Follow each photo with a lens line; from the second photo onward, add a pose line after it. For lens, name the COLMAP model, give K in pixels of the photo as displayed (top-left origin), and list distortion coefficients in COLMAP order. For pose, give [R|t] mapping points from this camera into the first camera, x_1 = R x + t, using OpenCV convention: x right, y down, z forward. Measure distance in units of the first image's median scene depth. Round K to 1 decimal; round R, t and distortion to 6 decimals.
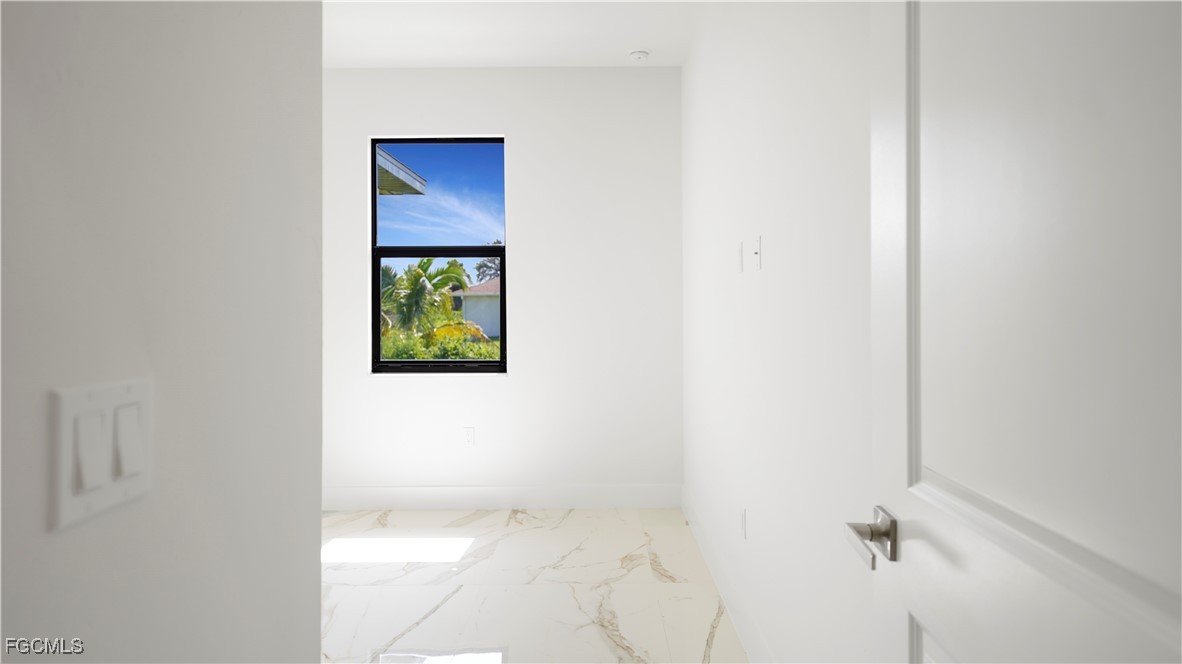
lens RADIAL K [[671.9, 0, 590.3], [0, 671.9, 299.2], [0, 0, 1]] dist [0.051108, 0.000086]
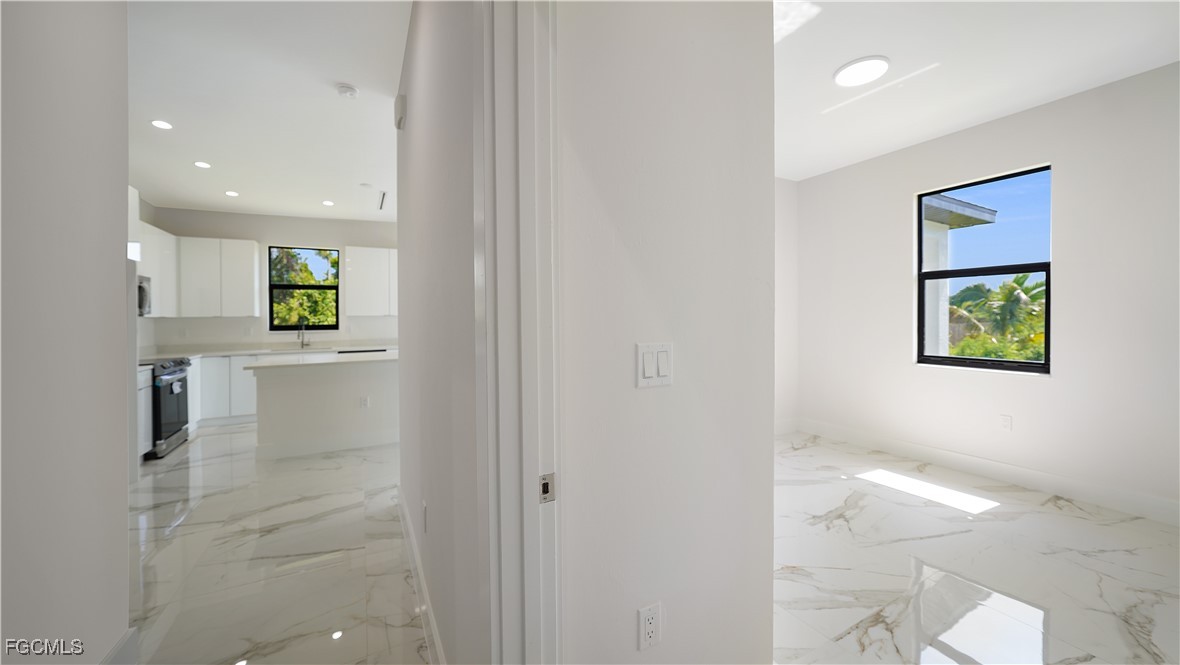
lens RADIAL K [[428.0, 0, 586.3], [0, 428.0, 326.9], [0, 0, 1]] dist [-0.000820, 0.000092]
pose [[0.465165, 0.019375, -0.885012, 0.142572], [0.012953, 0.999504, 0.028690, -0.000147], [0.885129, -0.024809, 0.464684, -0.016892]]
